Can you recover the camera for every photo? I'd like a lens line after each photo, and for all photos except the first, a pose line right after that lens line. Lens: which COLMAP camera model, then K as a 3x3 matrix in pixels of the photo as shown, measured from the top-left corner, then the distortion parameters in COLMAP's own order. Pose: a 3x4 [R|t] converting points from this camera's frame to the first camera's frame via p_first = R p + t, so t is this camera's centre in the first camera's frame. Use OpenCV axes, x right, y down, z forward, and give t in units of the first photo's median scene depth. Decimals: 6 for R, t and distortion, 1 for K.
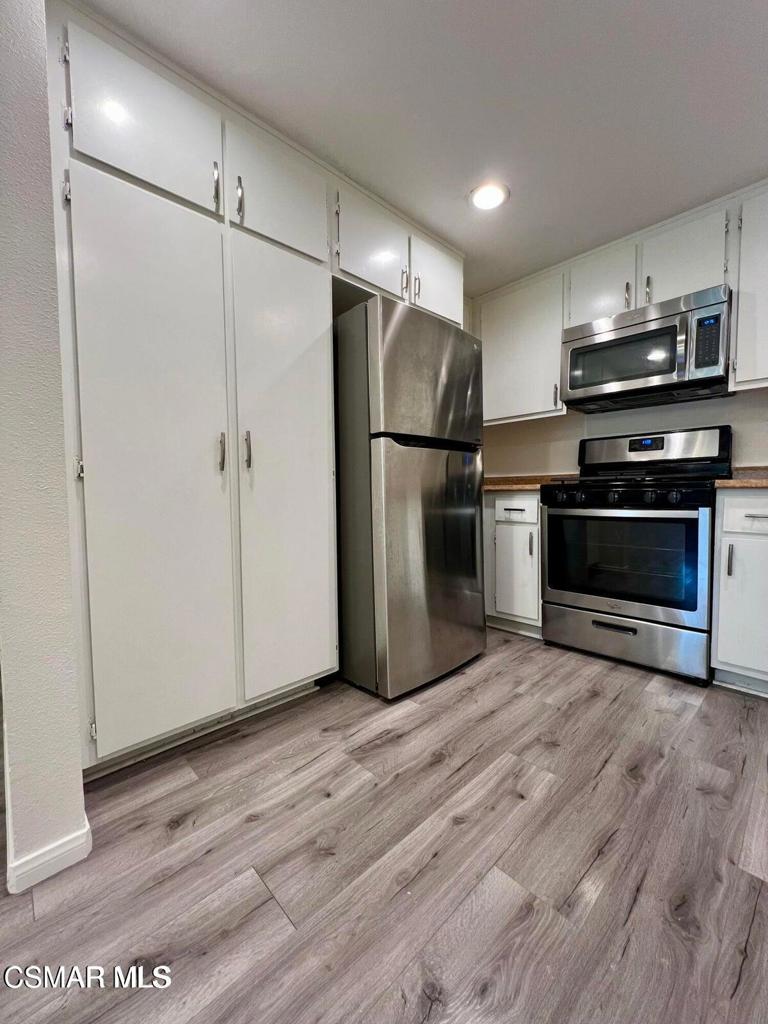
lens RADIAL K [[409.5, 0, 384.0], [0, 409.5, 512.0], [0, 0, 1]] dist [-0.001007, 0.000290]
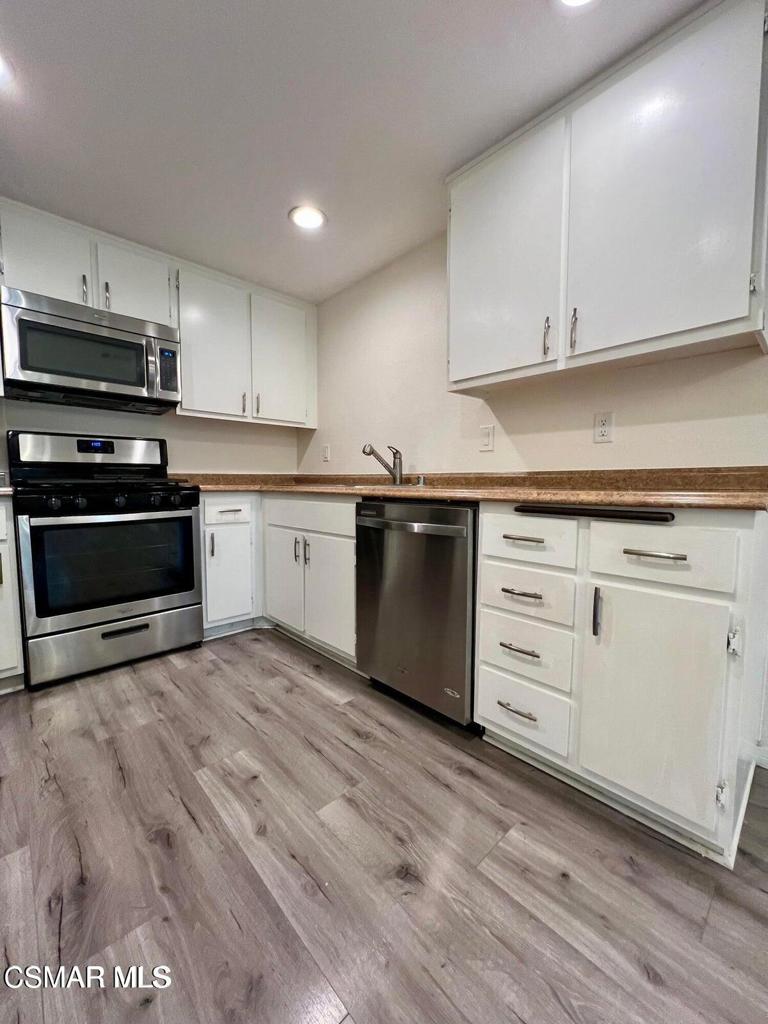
lens RADIAL K [[409.5, 0, 384.0], [0, 409.5, 512.0], [0, 0, 1]] dist [-0.001007, 0.000290]
pose [[0.006504, -0.064907, 0.997870, -0.542367], [0.051687, 0.996579, 0.064486, -0.052809], [-0.998642, 0.051158, 0.009837, 0.459531]]
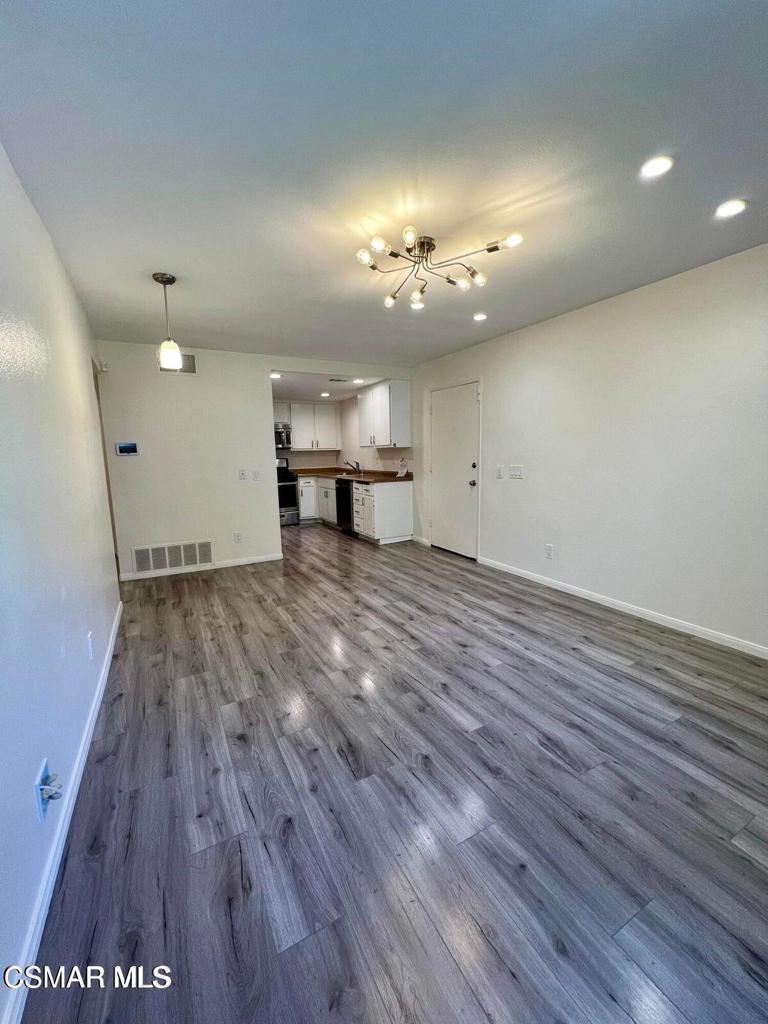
lens RADIAL K [[409.5, 0, 384.0], [0, 409.5, 512.0], [0, 0, 1]] dist [-0.001007, 0.000290]
pose [[0.258109, -0.134811, 0.956664, -3.419488], [0.069988, 0.990224, 0.120658, -0.160486], [-0.963577, 0.035812, 0.265021, -1.077519]]
